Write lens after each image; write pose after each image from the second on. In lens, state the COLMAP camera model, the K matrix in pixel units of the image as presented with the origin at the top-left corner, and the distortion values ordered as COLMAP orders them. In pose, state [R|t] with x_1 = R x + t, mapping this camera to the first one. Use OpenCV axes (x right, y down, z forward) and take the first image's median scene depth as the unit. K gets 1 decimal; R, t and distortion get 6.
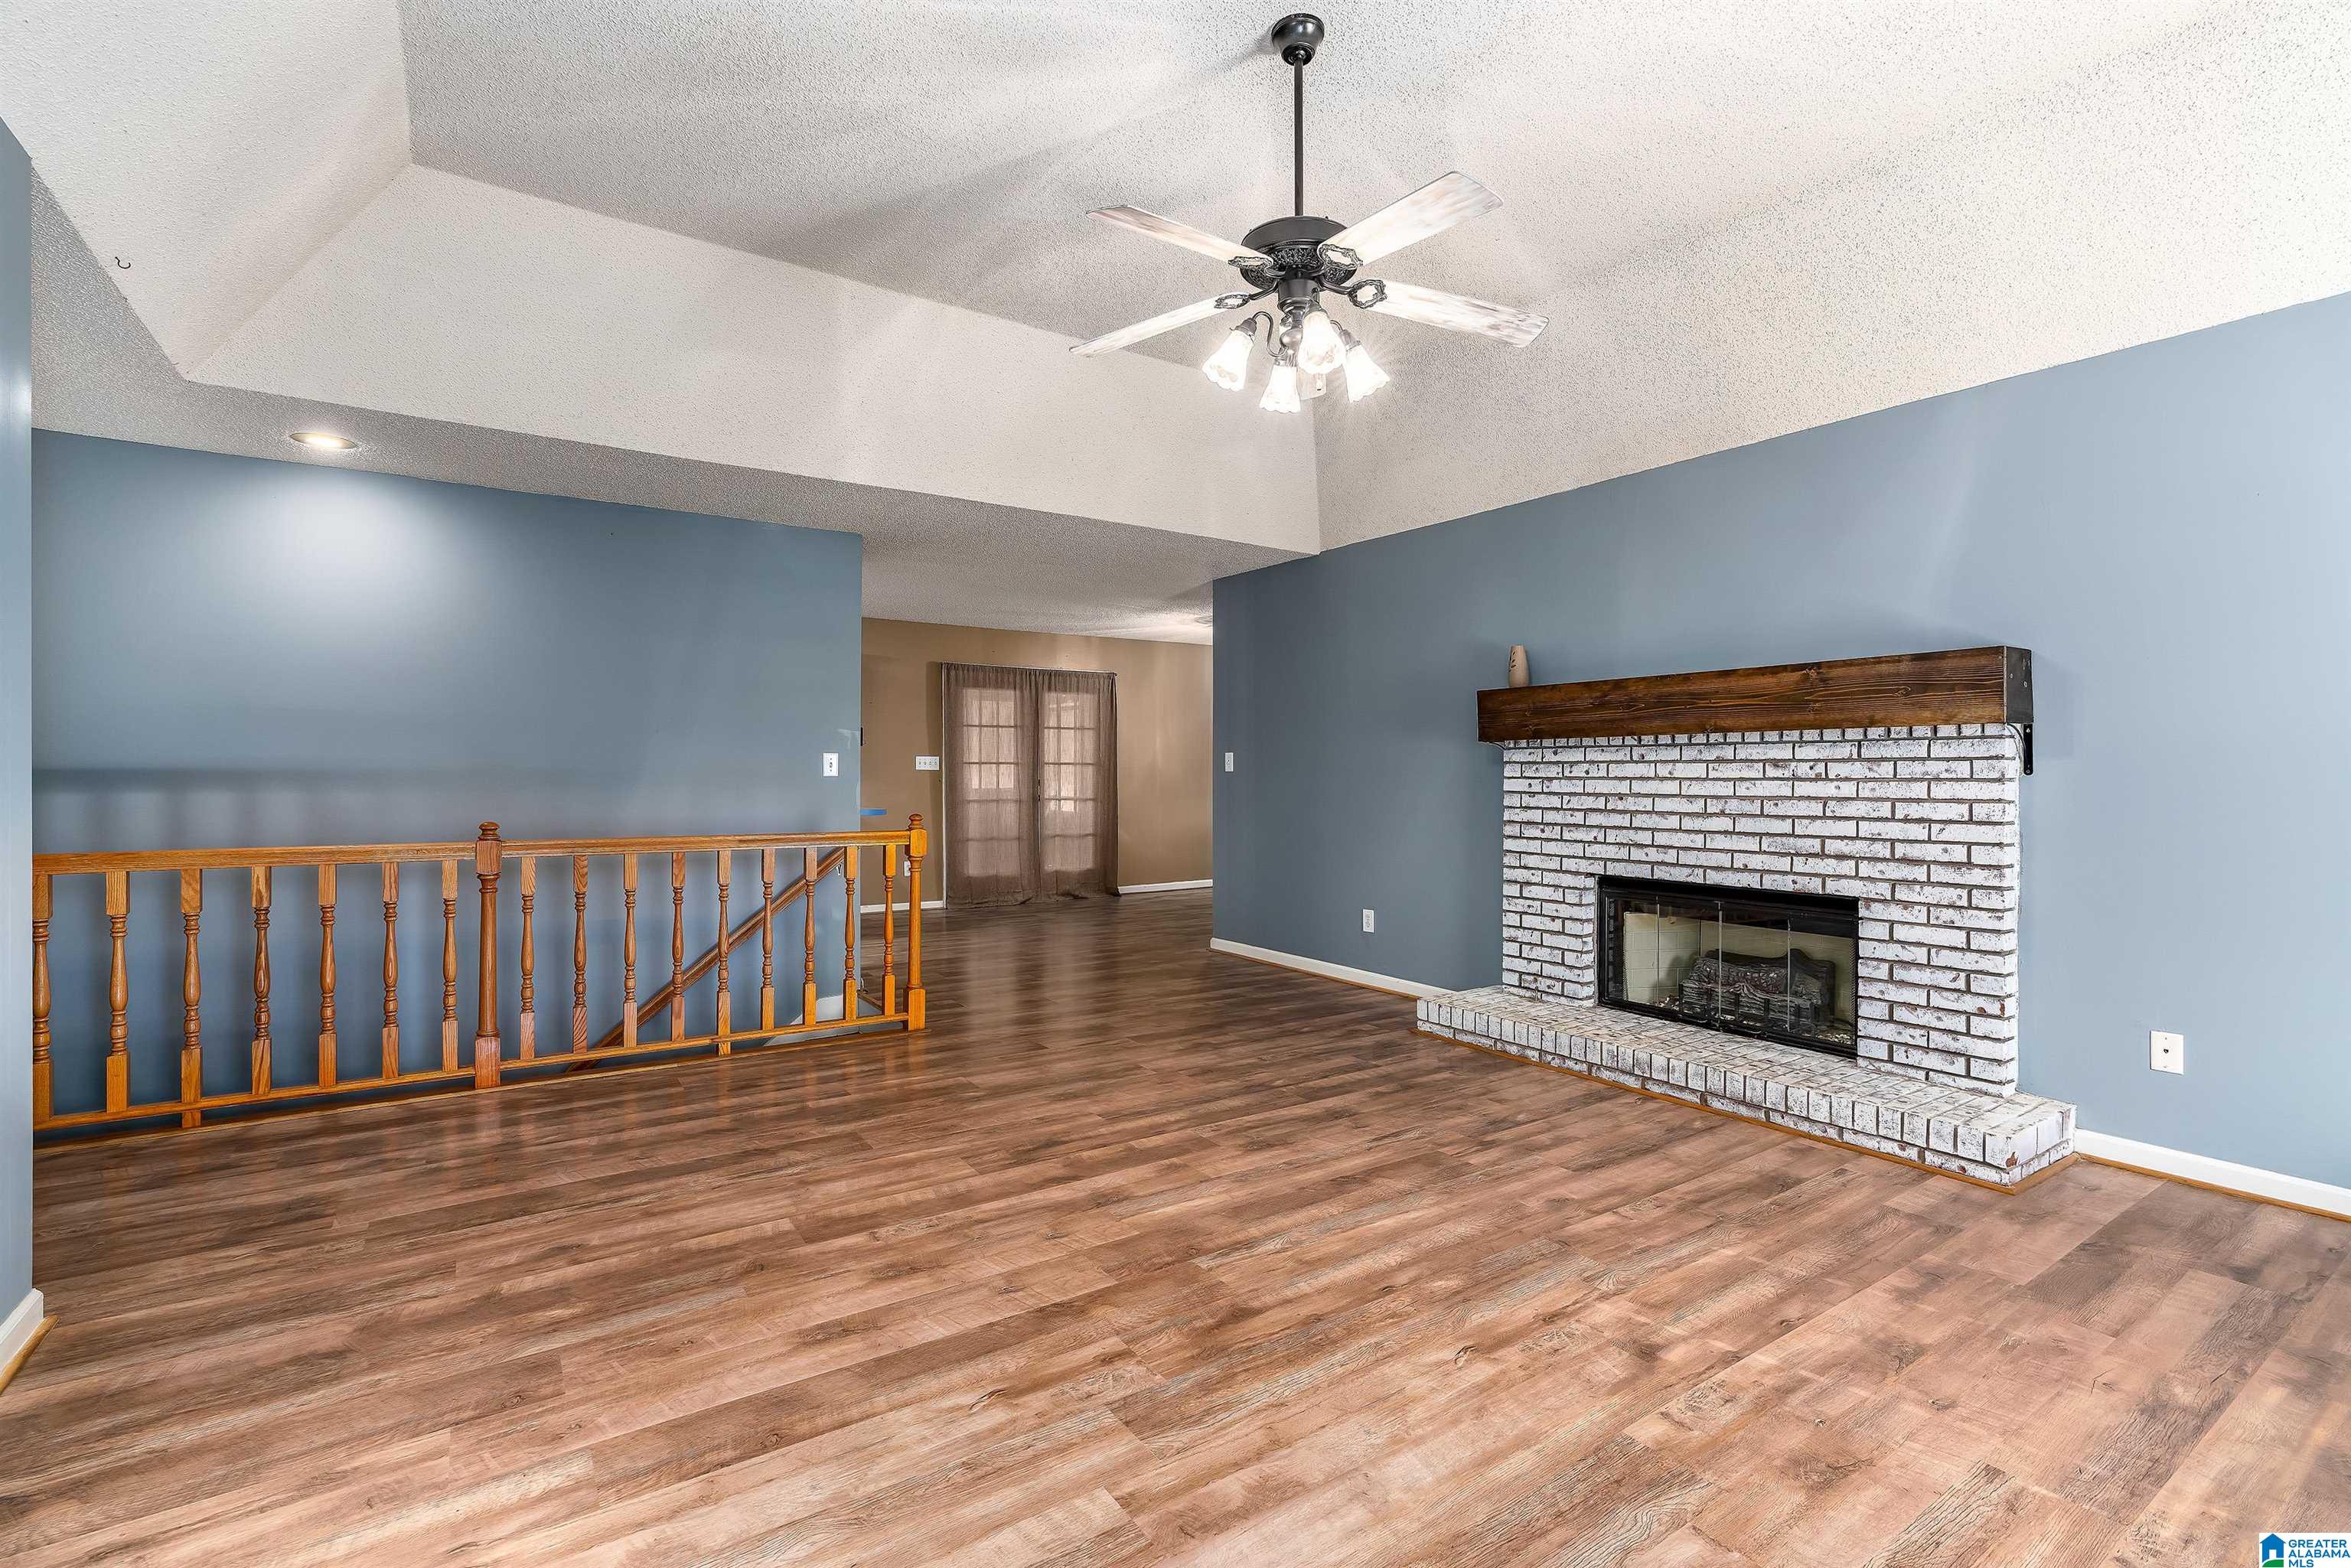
lens RADIAL K [[1046.8, 0, 1168.1], [0, 1046.8, 776.6], [0, 0, 1]] dist [-0.016614, -0.000122]
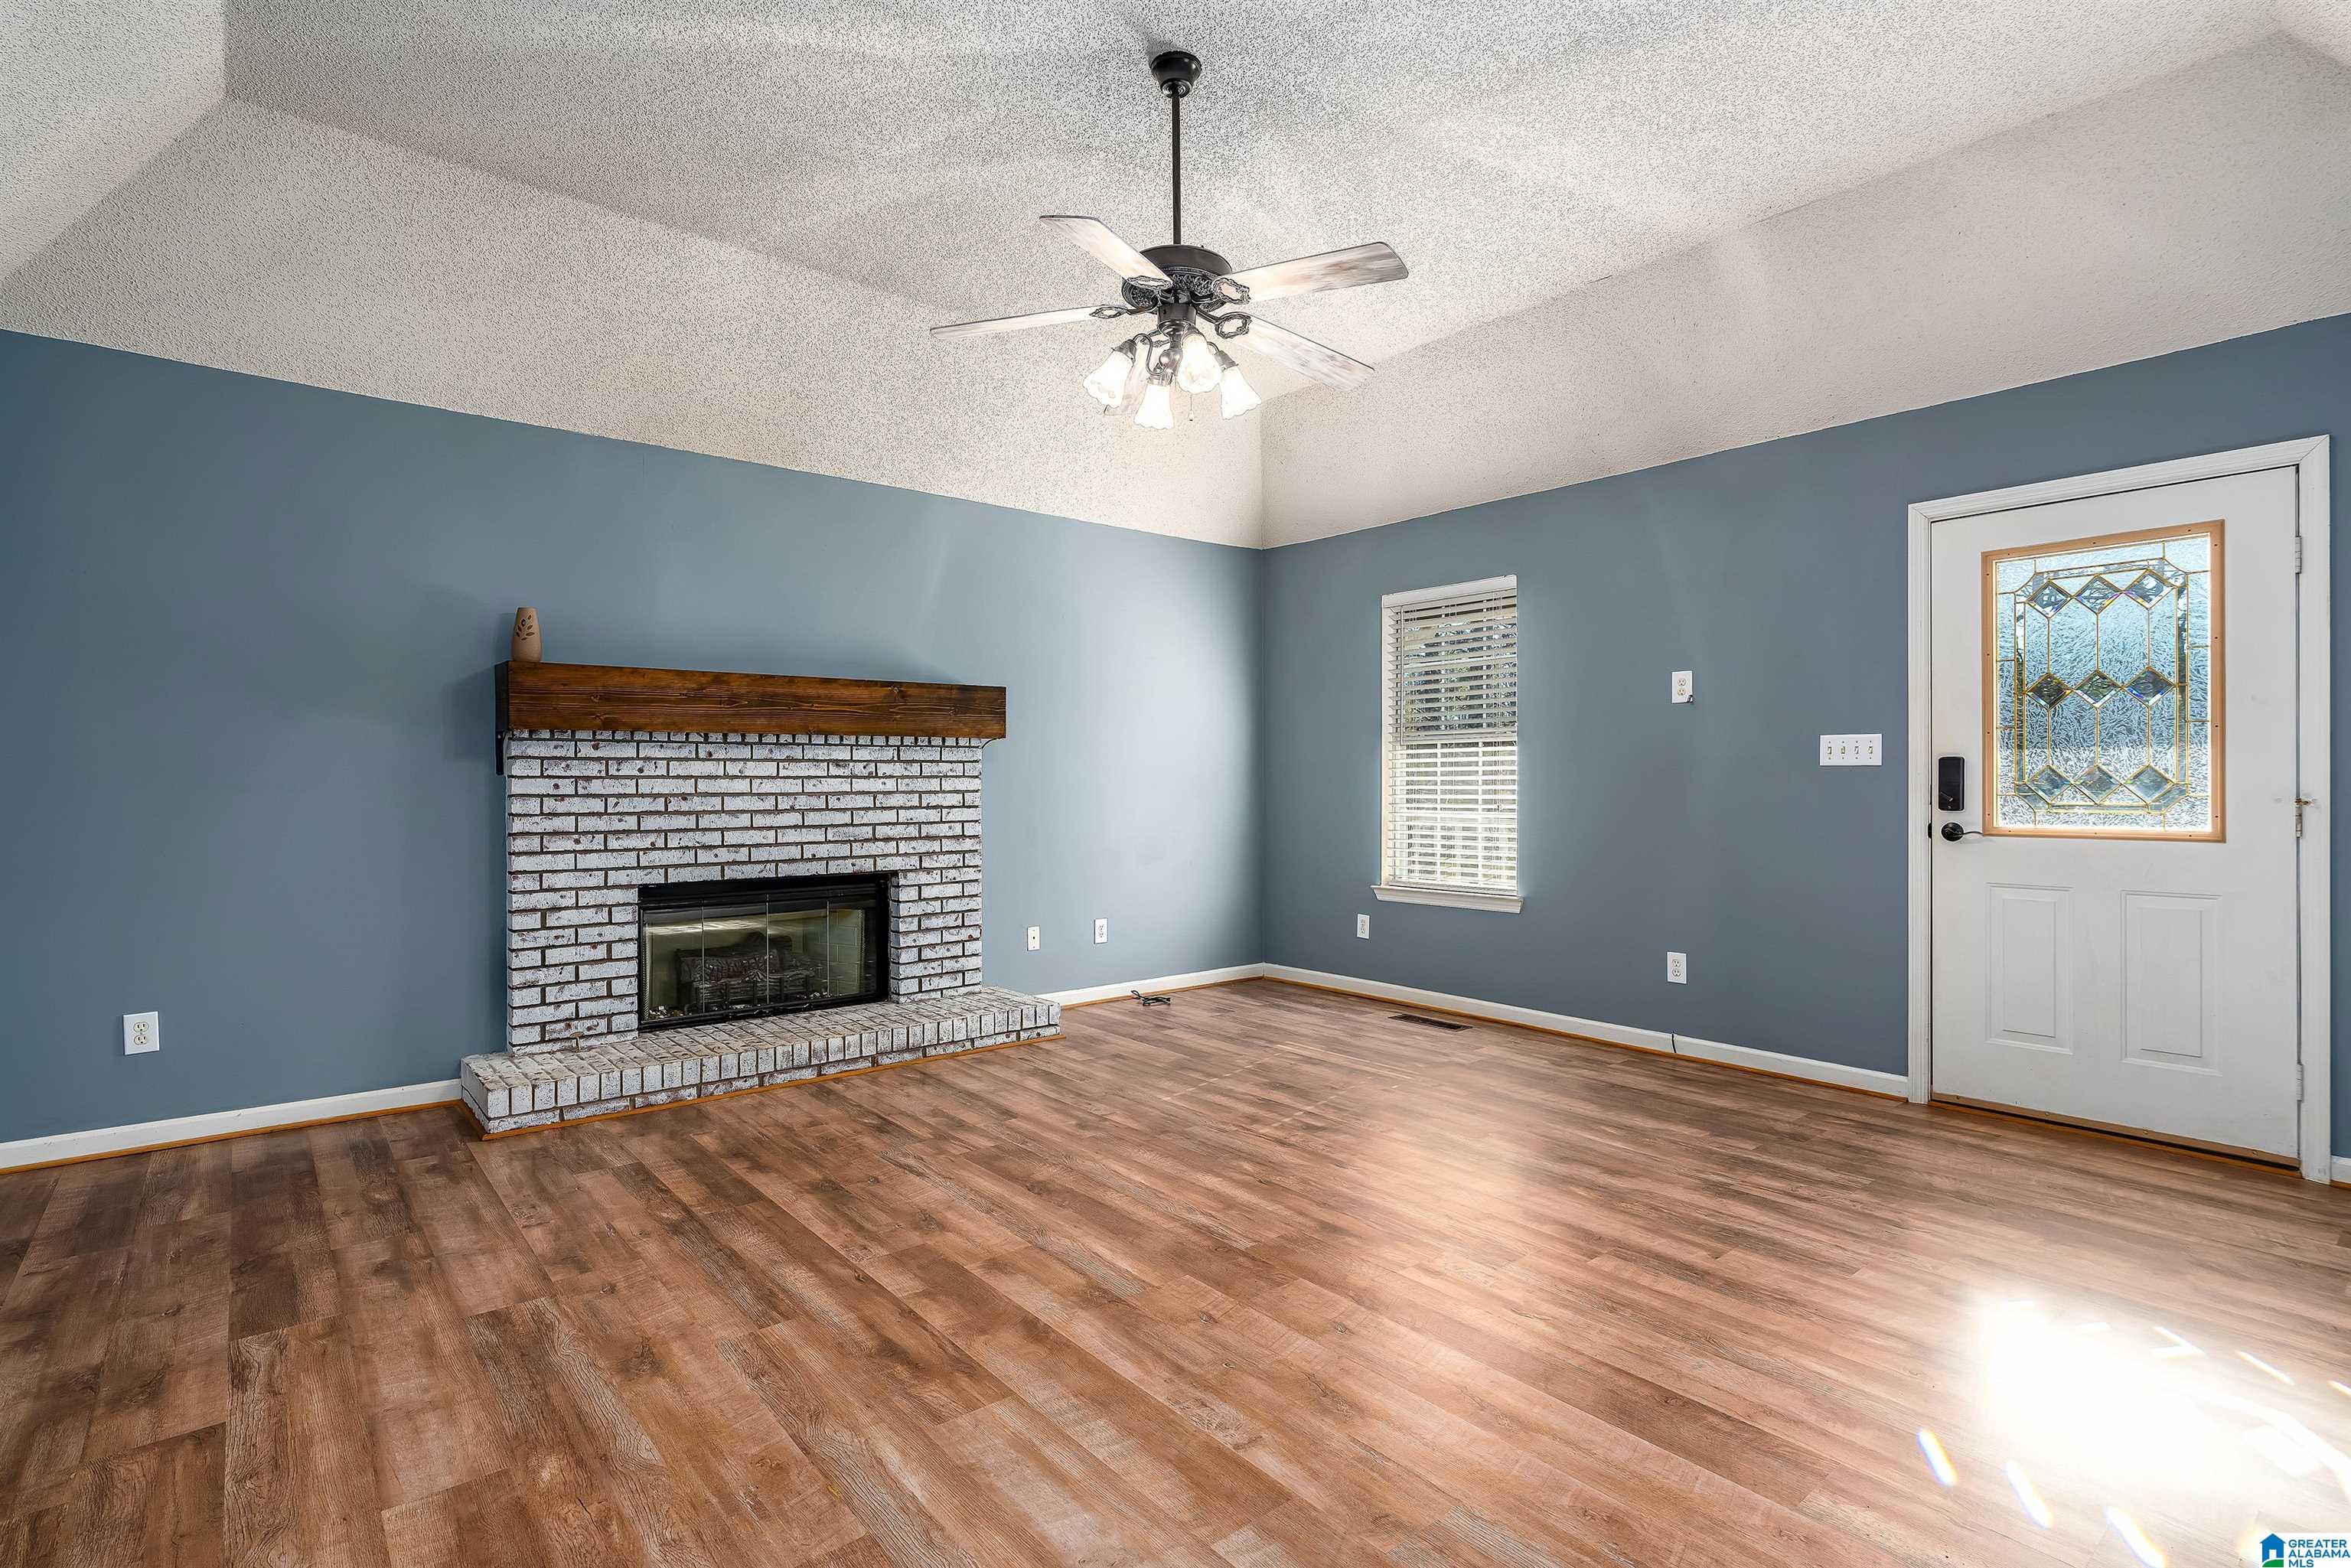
lens RADIAL K [[1120.1, 0, 1171.1], [0, 1120.1, 779.3], [0, 0, 1]] dist [-0.013892, 0.000786]
pose [[-0.100391, -0.006376, 0.994928, -0.774471], [0.001405, 0.999978, 0.006550, -0.002936], [-0.994947, 0.002055, -0.100379, 0.863047]]
